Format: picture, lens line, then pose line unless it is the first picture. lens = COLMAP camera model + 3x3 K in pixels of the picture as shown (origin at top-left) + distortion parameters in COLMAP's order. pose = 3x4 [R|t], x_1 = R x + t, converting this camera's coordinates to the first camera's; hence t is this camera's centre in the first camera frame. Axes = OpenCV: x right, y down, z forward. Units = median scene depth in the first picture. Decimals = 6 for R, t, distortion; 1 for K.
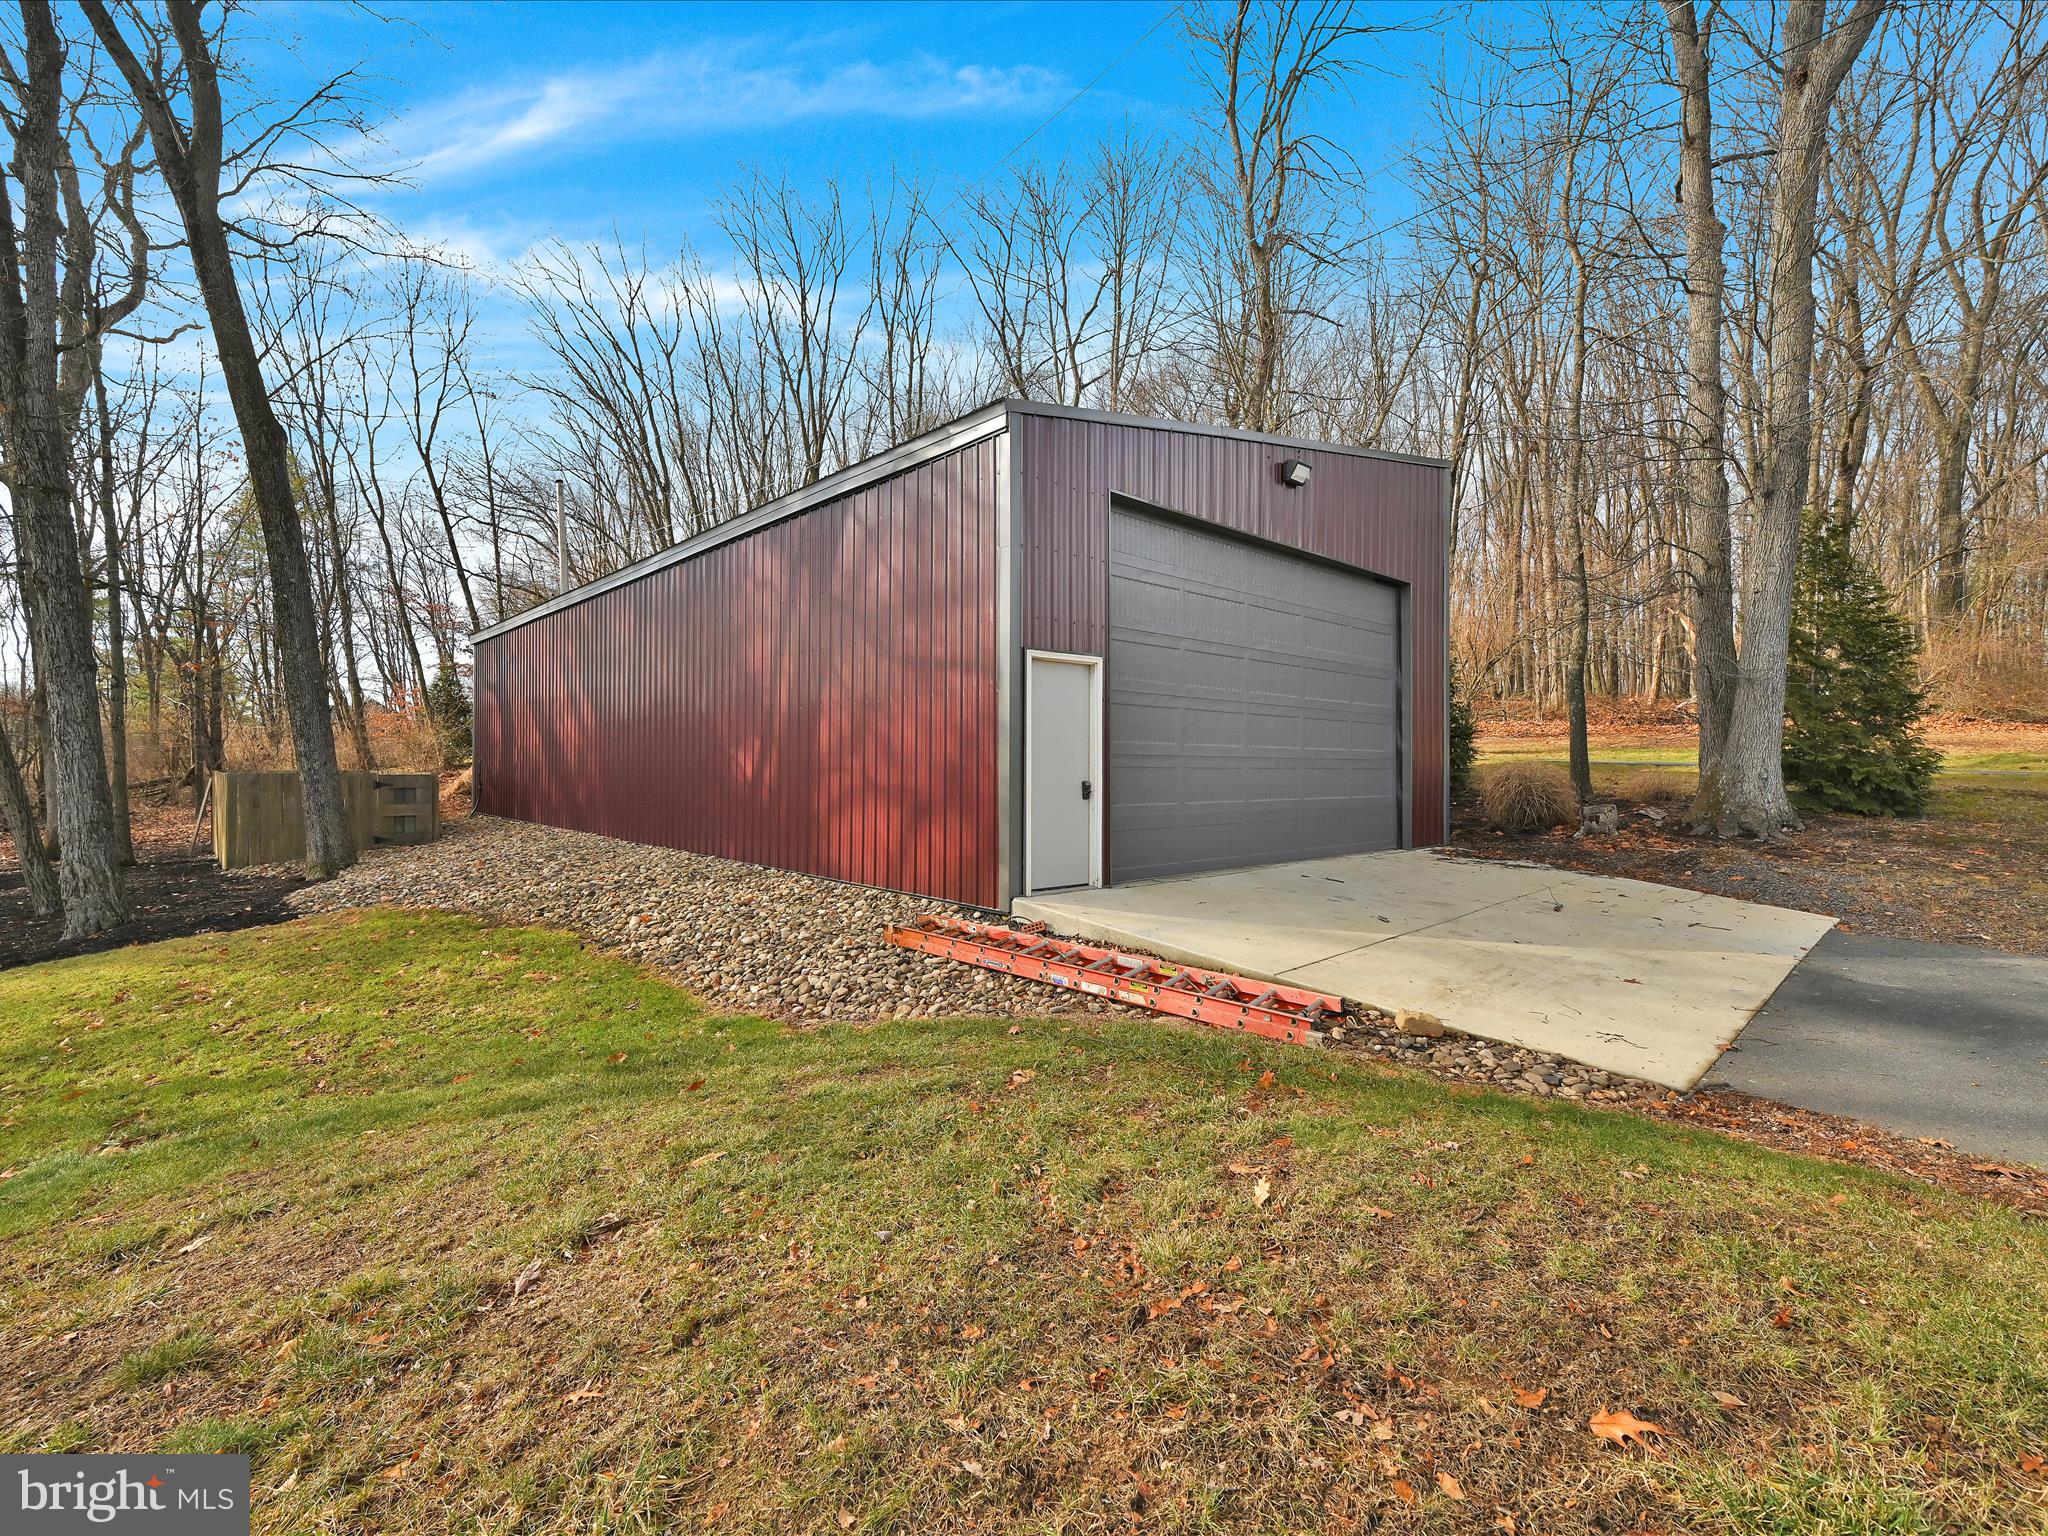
lens RADIAL K [[922.0, 0, 1034.0], [0, 922.0, 759.5], [0, 0, 1]] dist [0.000837, -0.000013]
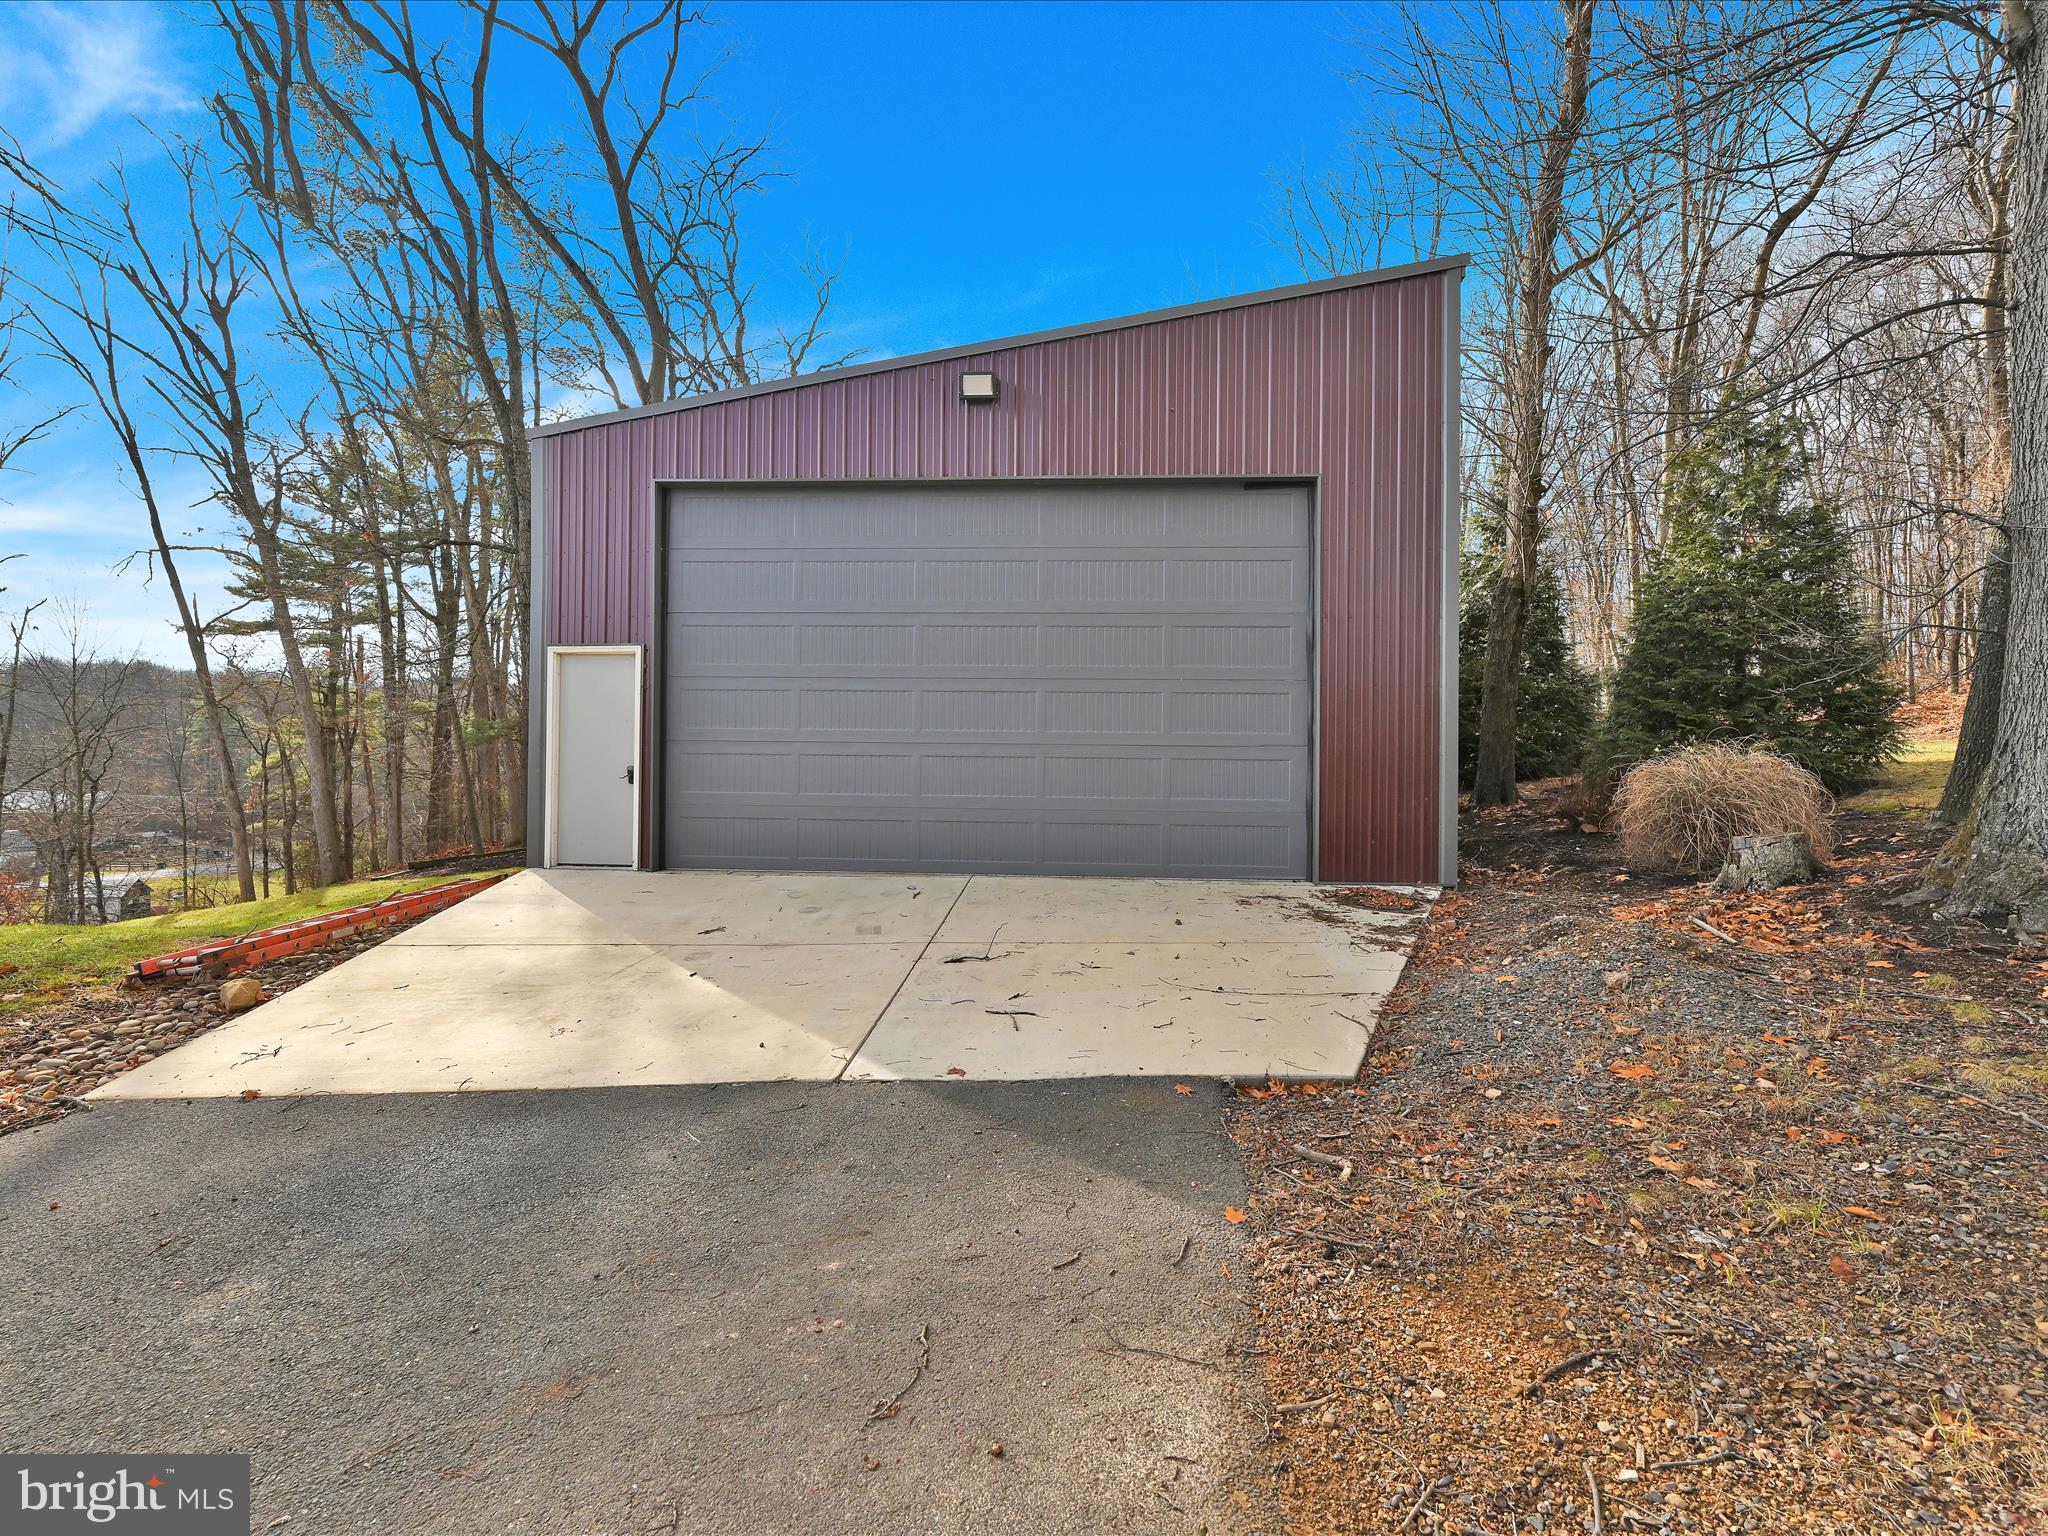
lens RADIAL K [[922.0, 0, 1034.0], [0, 922.0, 759.5], [0, 0, 1]] dist [0.000837, -0.000013]
pose [[0.695867, 0.000794, -0.718170, 1.121128], [0.000132, 0.999999, 0.001234, 0.014598], [0.718171, -0.000953, 0.695866, 0.602716]]
